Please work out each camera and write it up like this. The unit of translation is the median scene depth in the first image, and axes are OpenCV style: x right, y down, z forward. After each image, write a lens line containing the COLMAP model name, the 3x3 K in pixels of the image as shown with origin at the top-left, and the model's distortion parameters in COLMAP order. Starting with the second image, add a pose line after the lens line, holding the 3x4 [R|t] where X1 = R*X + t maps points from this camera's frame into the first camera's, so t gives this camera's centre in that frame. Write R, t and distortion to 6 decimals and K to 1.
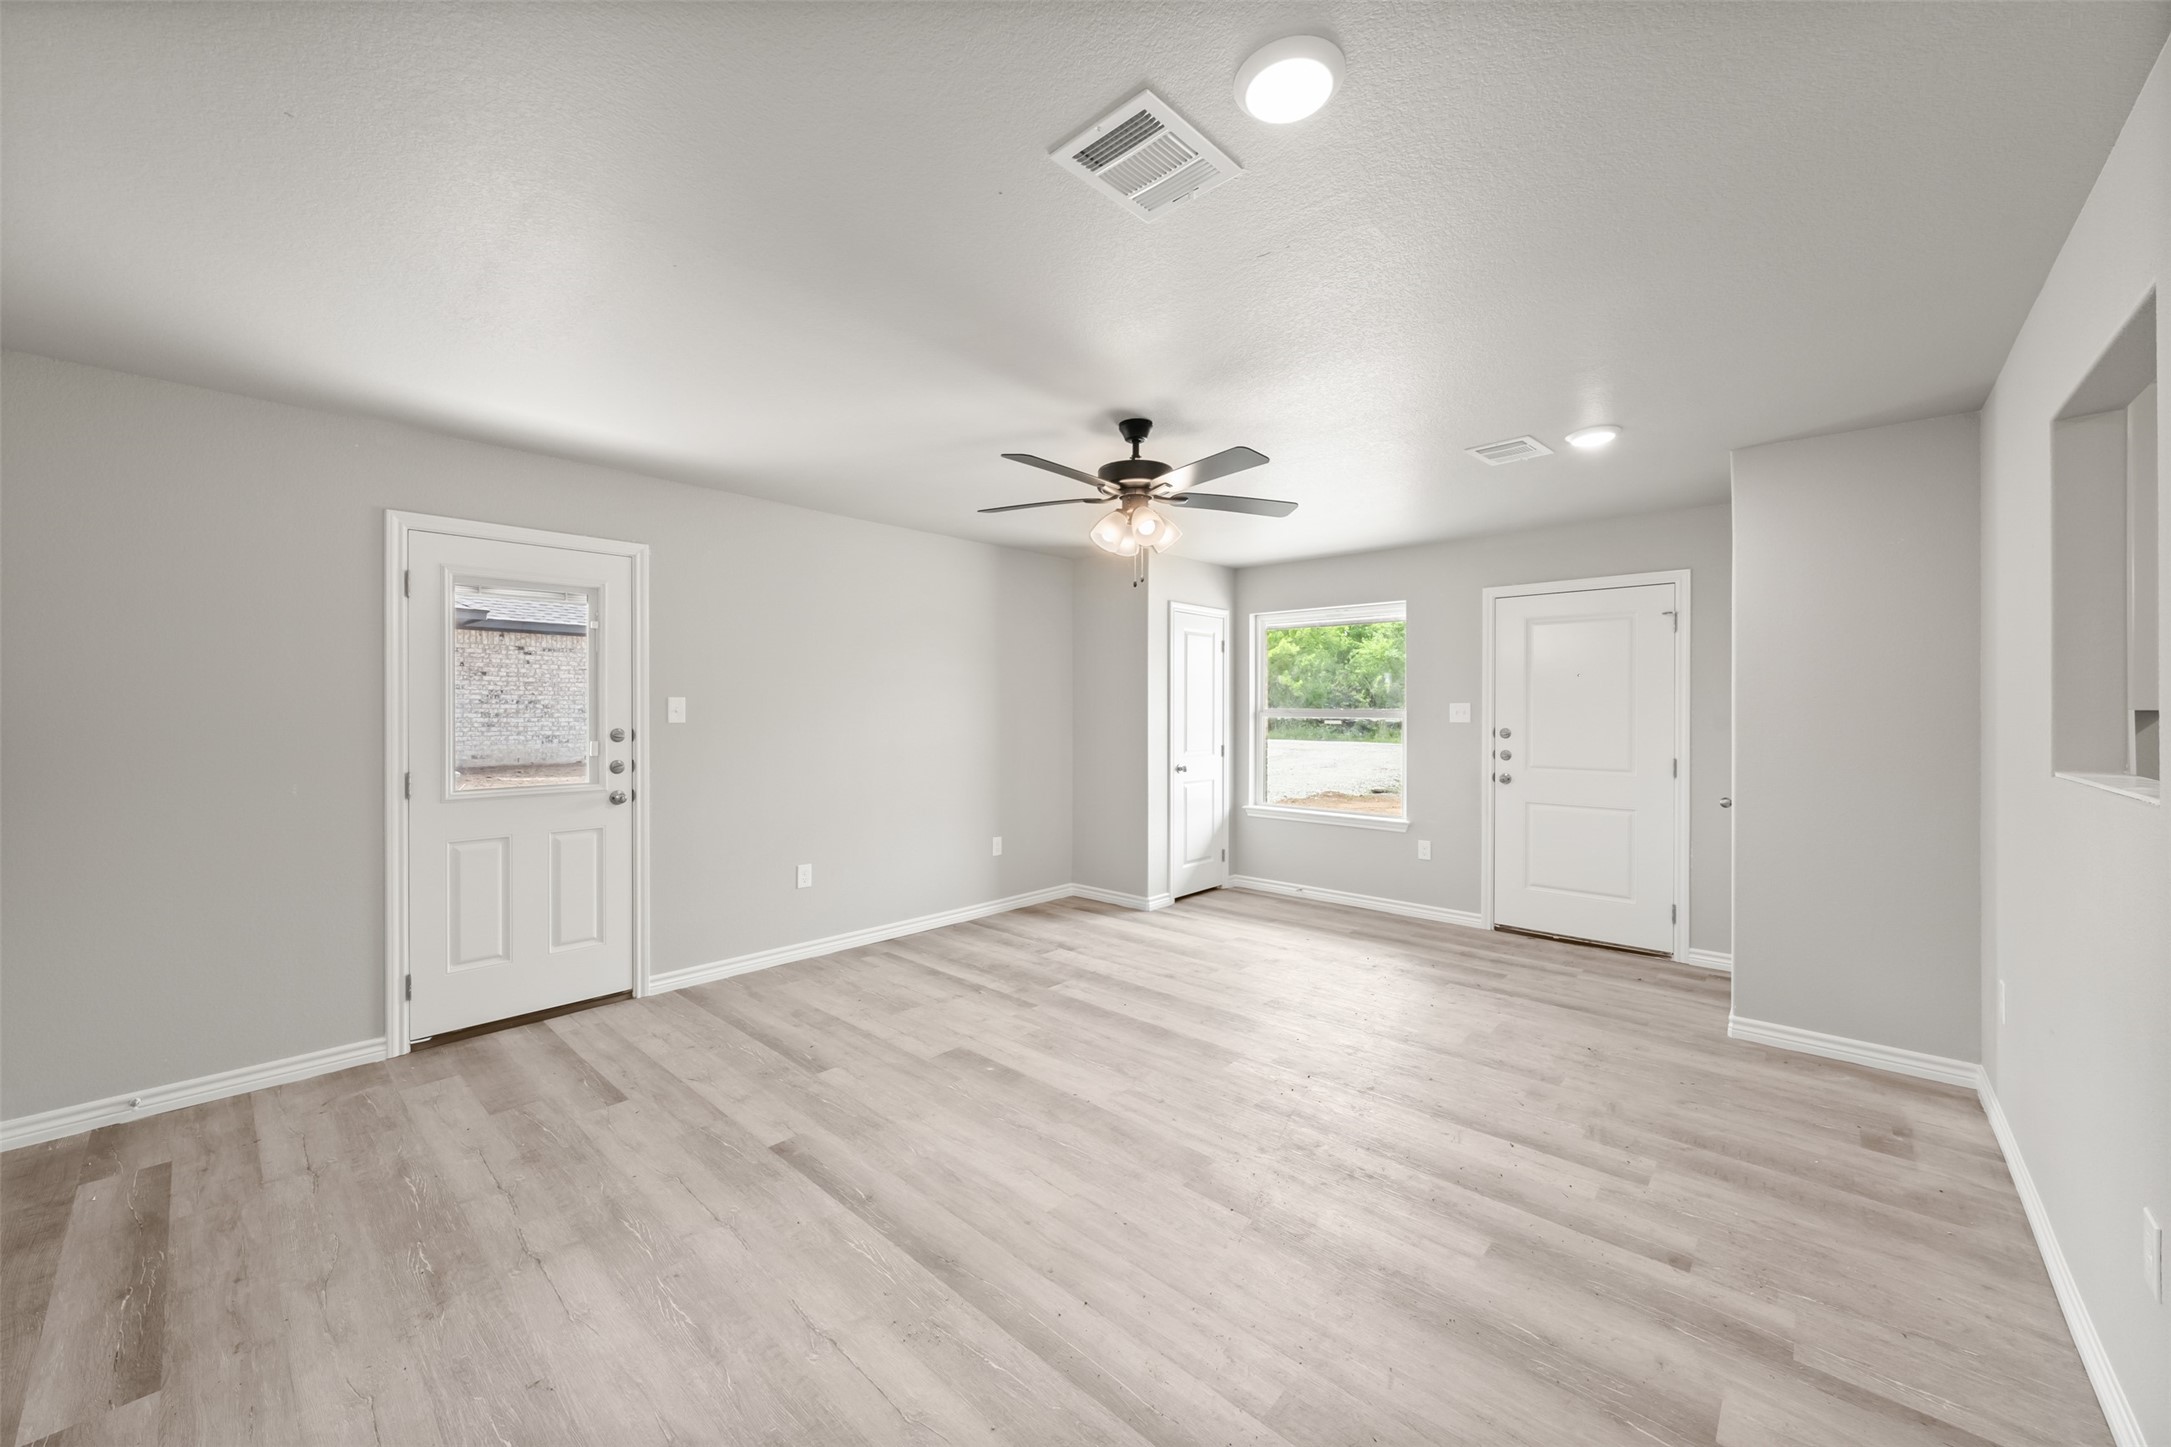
lens RADIAL K [[799.9, 0, 1084.1], [0, 799.9, 714.7], [0, 0, 1]] dist [-0.000121, -0.000007]
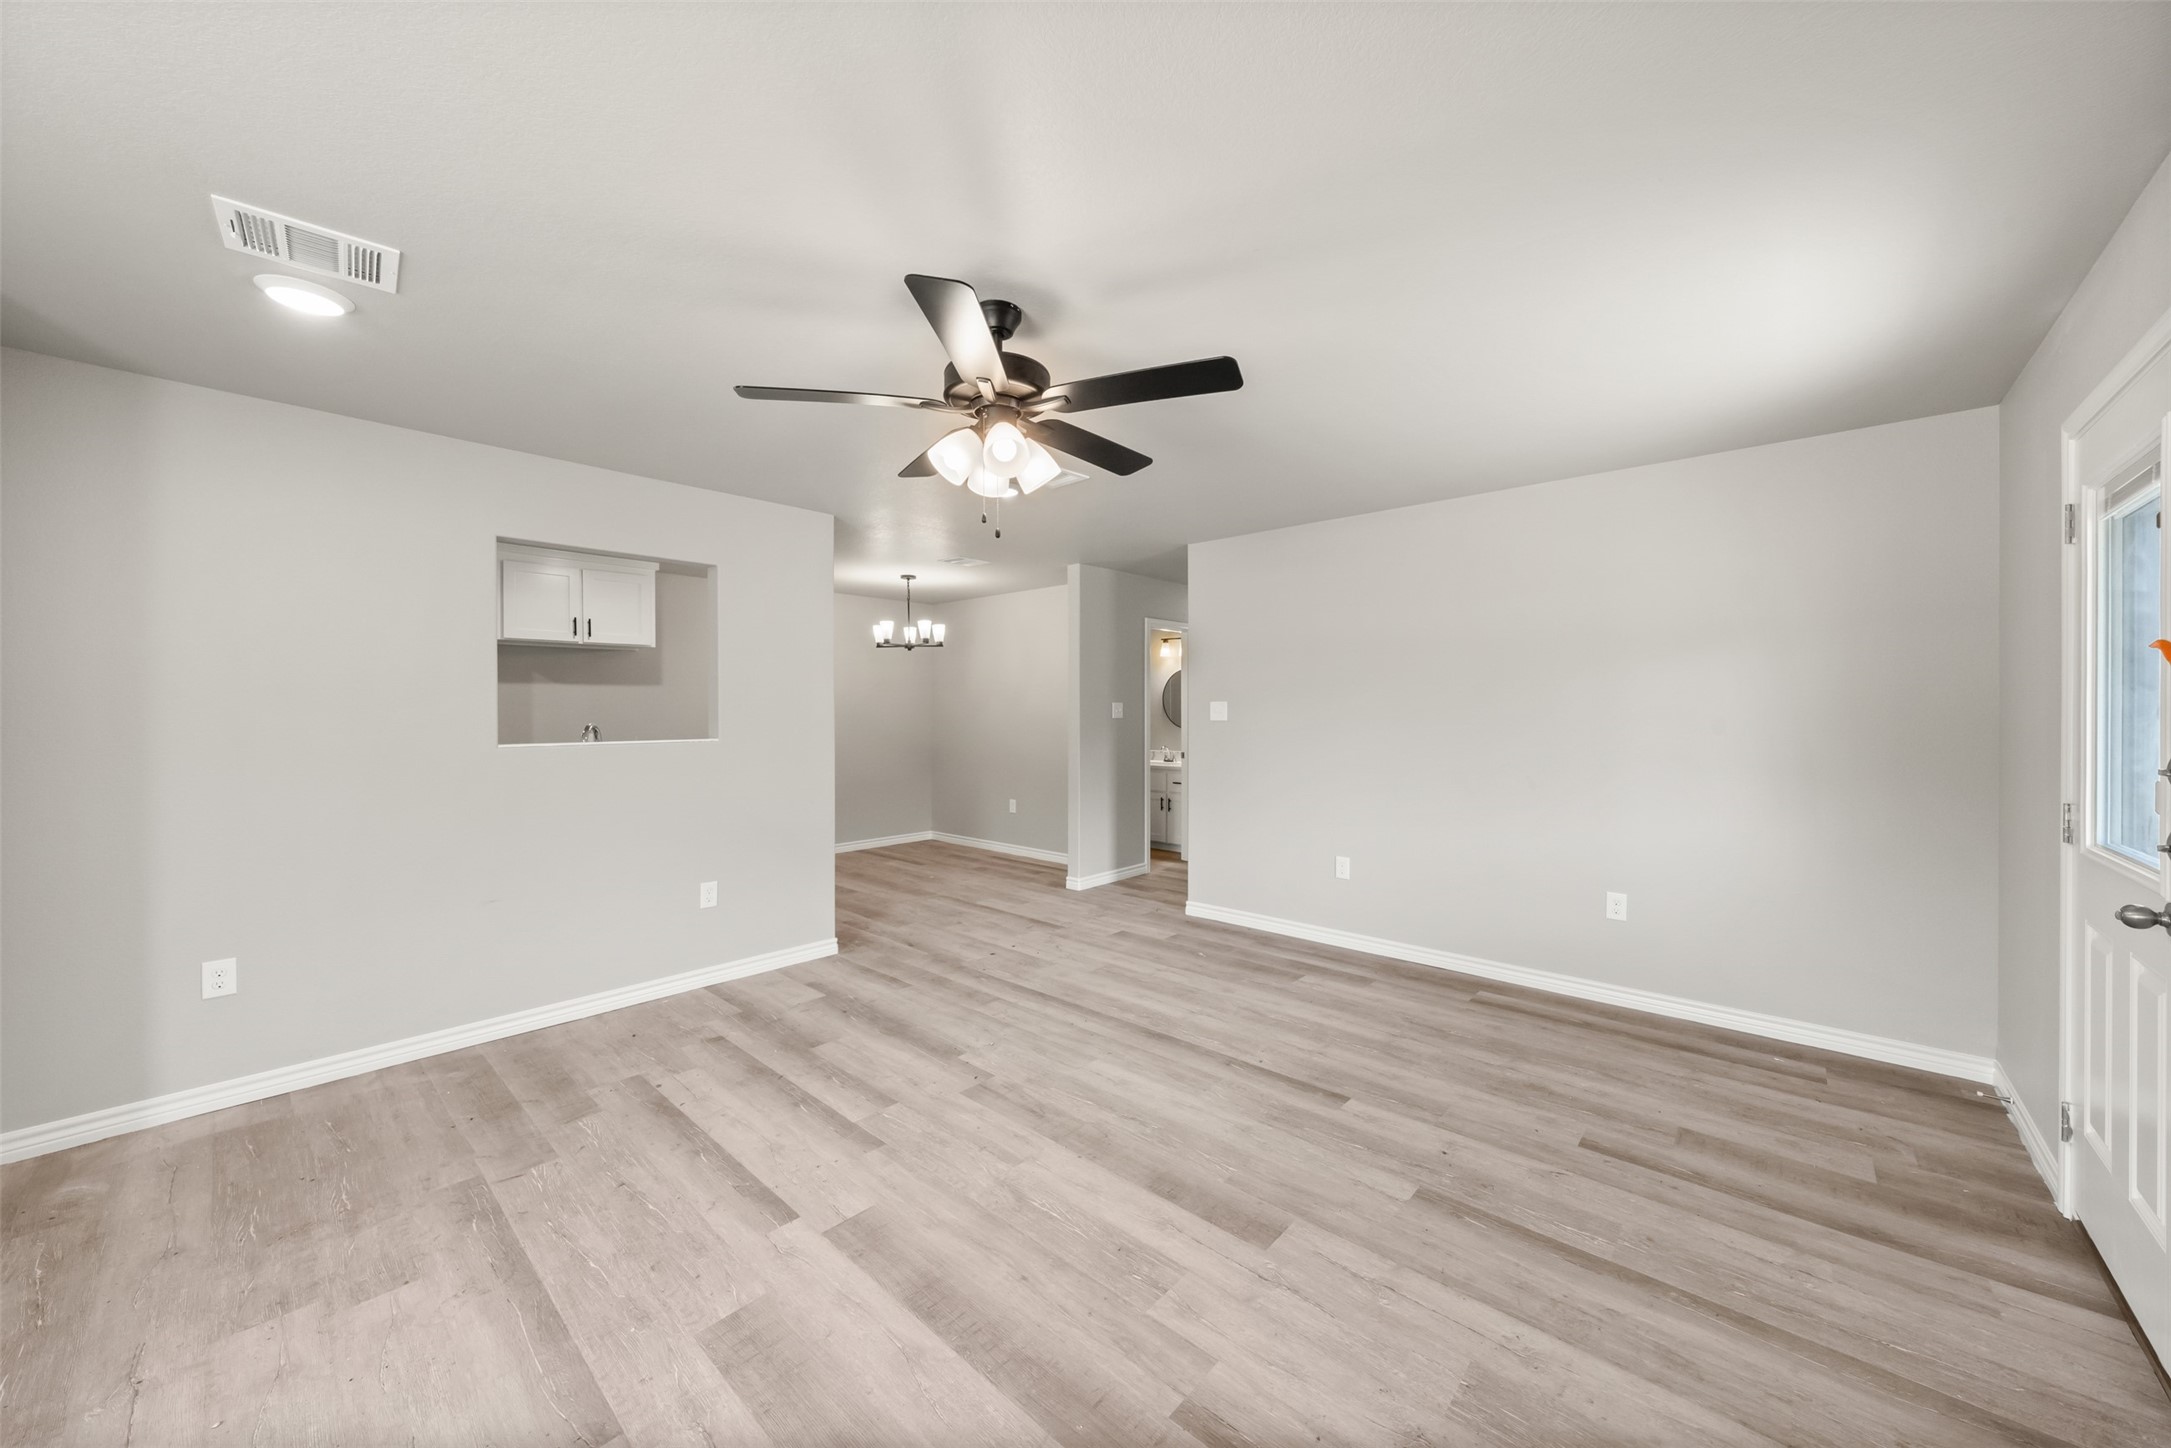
lens RADIAL K [[799.9, 0, 1085.8], [0, 799.9, 713.4], [0, 0, 1]] dist [-0.000121, -0.000007]
pose [[-0.999989, -0.001737, -0.004253, -0.015293], [-0.001776, 0.999956, 0.009205, -0.010807], [0.004237, 0.009213, -0.999949, 2.091878]]
